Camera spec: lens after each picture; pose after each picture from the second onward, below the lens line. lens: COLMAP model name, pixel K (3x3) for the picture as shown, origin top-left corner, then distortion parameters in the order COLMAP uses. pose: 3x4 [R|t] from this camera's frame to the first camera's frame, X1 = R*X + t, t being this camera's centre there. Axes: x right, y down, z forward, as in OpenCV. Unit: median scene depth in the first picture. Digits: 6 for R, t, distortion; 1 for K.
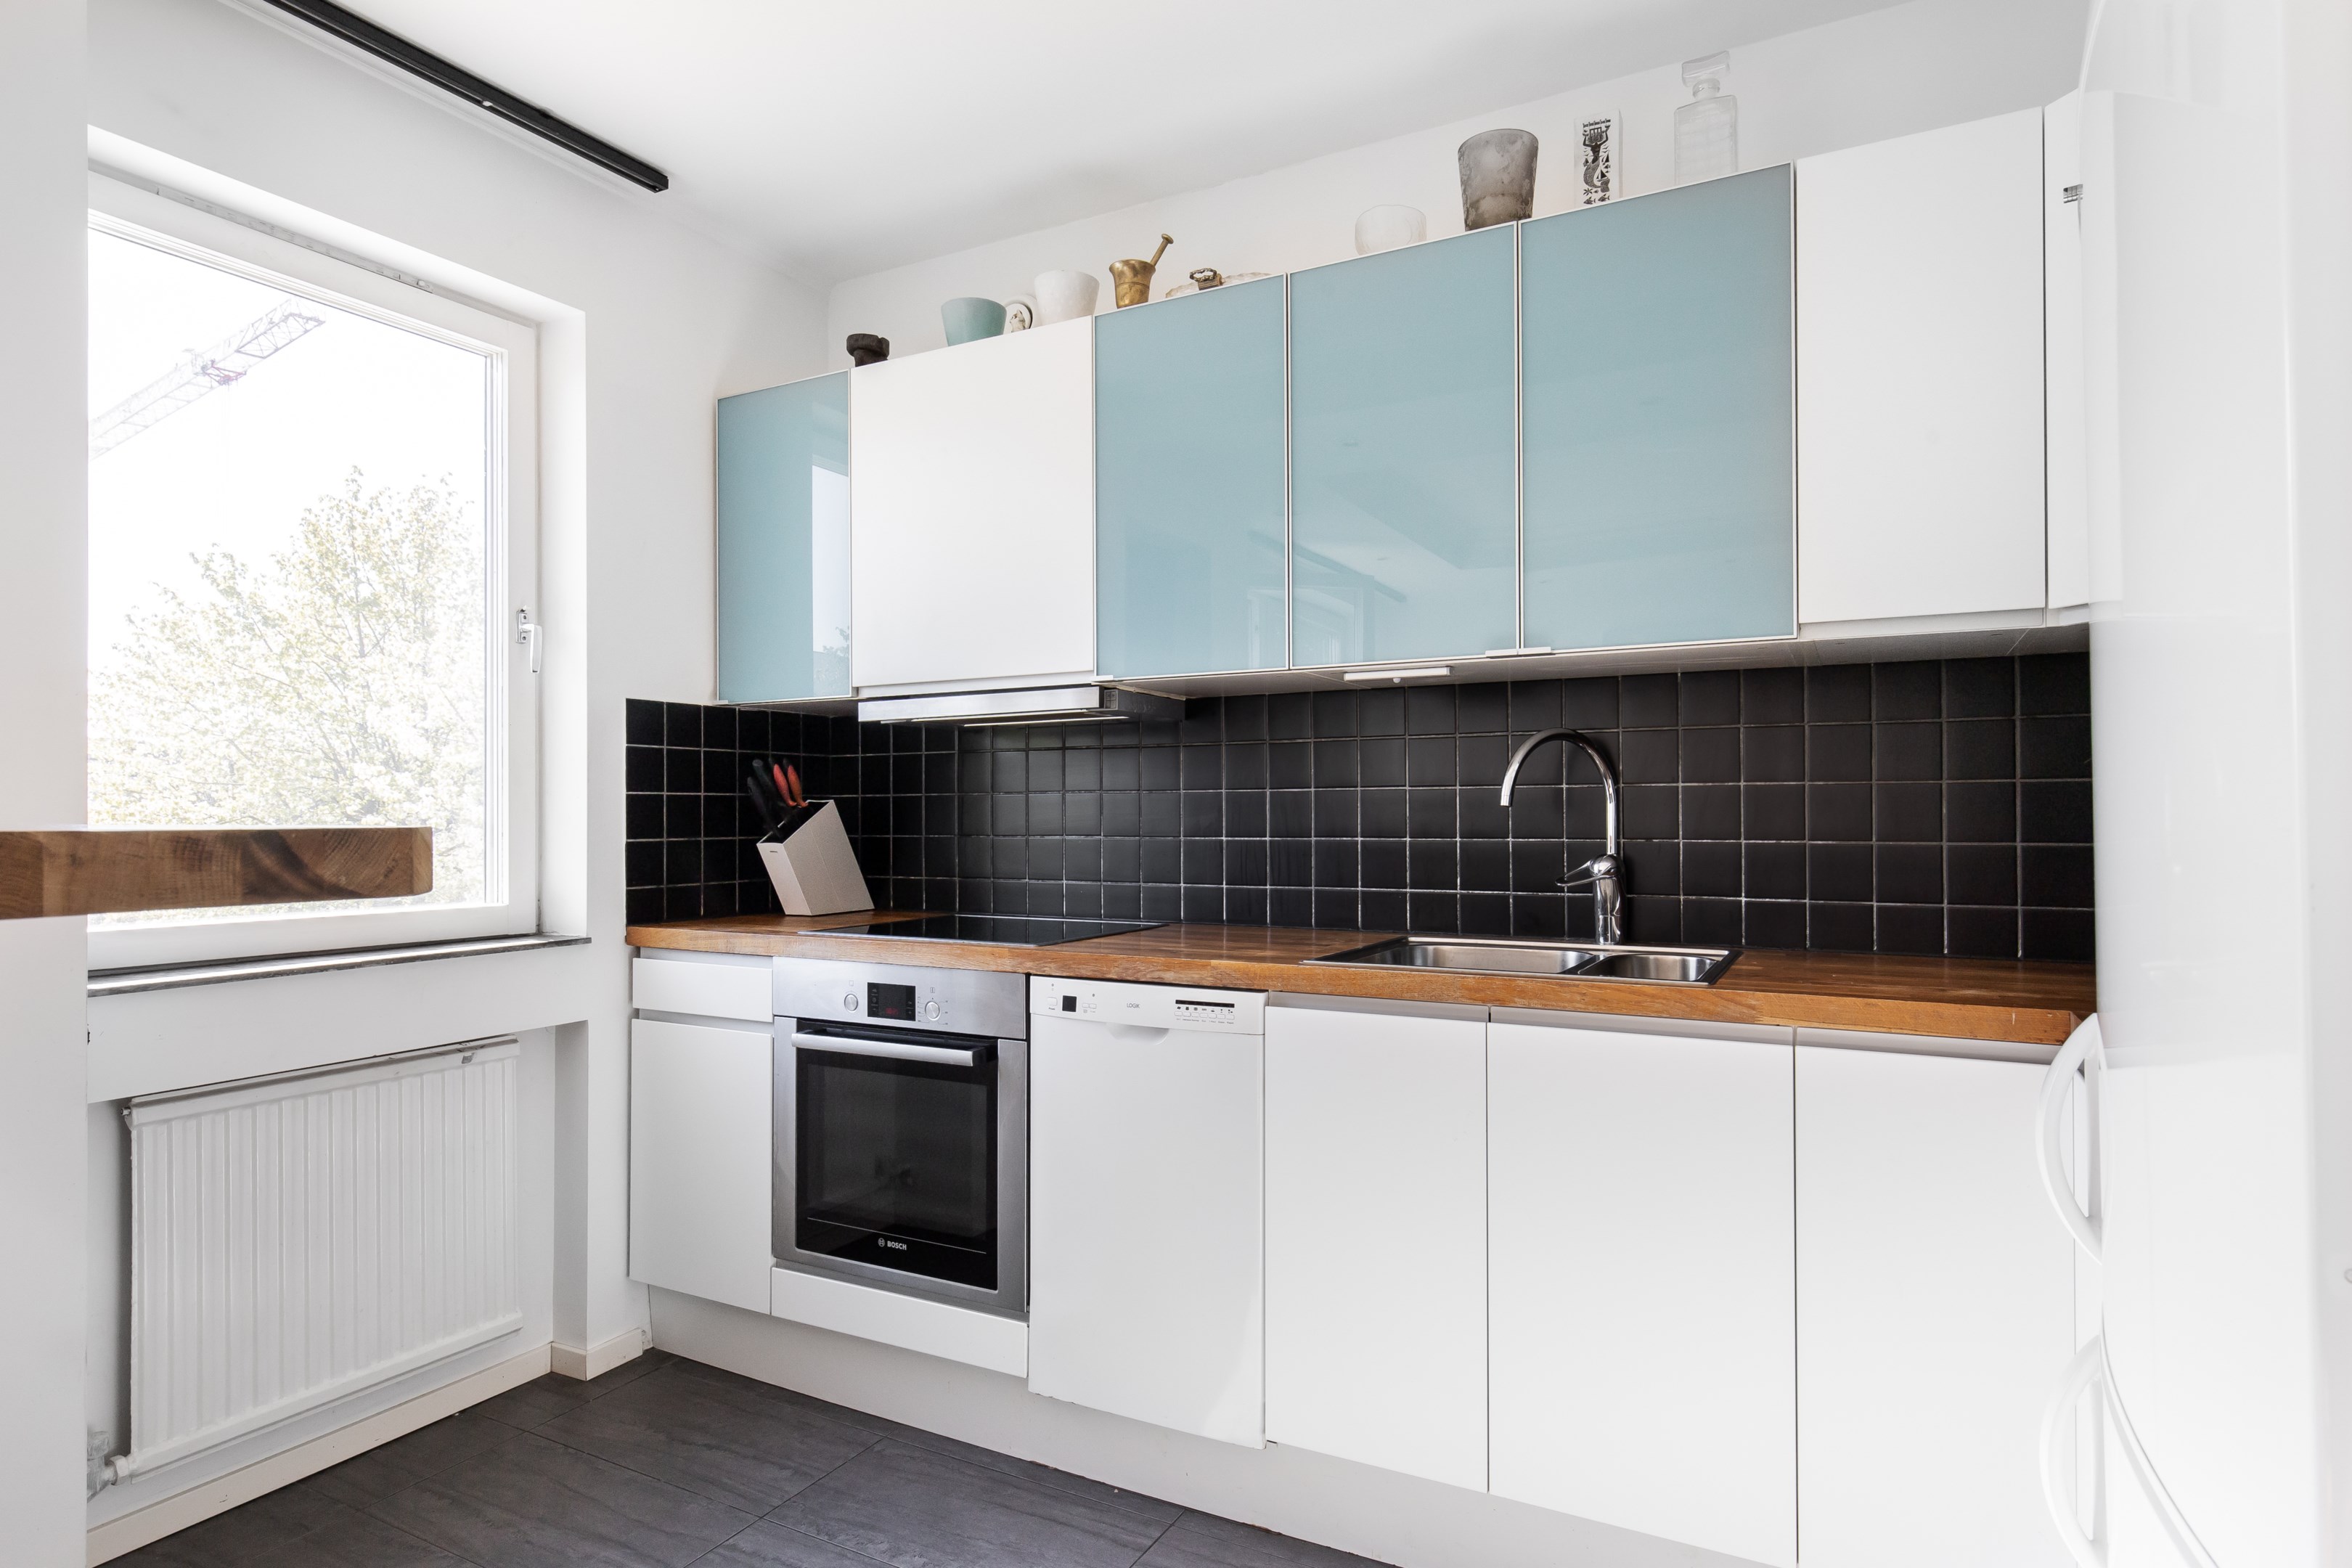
lens RADIAL K [[1323.4, 0, 1174.6], [0, 1323.4, 789.2], [0, 0, 1]] dist [0.003098, -0.001677]
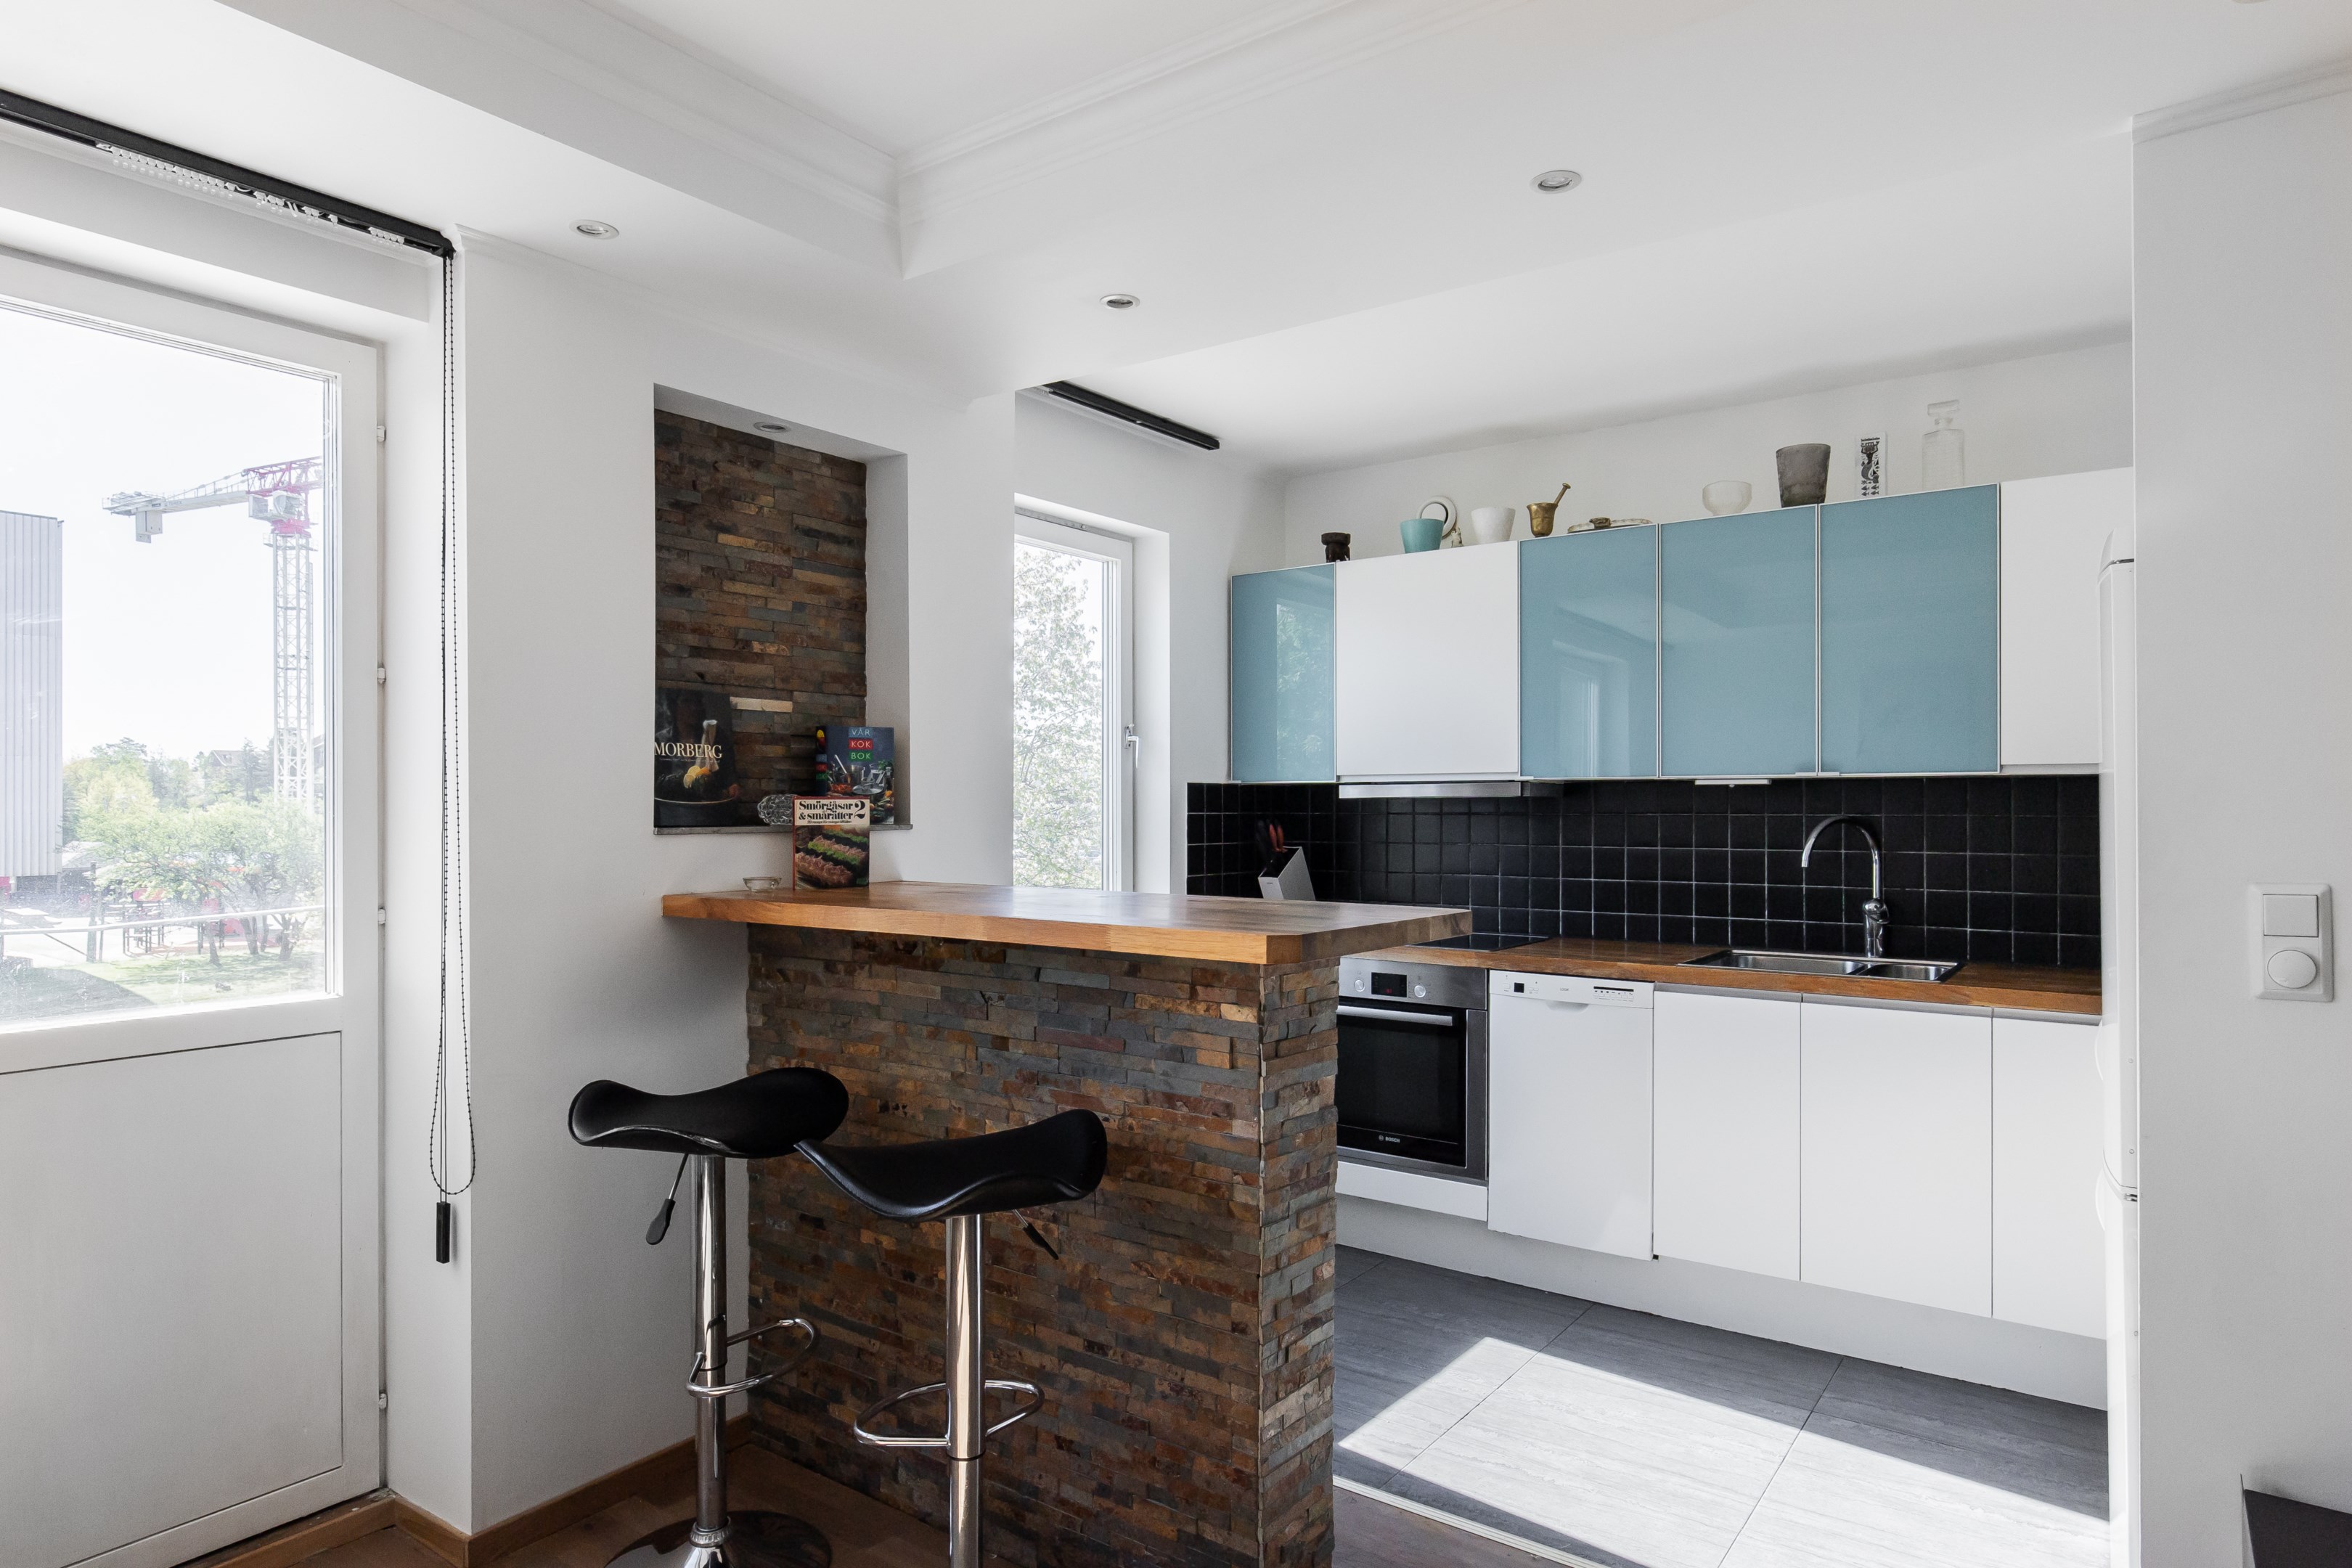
lens RADIAL K [[1368.6, 0, 1178.2], [0, 1368.6, 790.7], [0, 0, 1]] dist [0.004804, 0.001121]
pose [[0.991958, 0.002914, -0.126537, -0.271812], [-0.001927, 0.999967, 0.007923, -0.086851], [0.126556, -0.007615, 0.991930, -0.680219]]
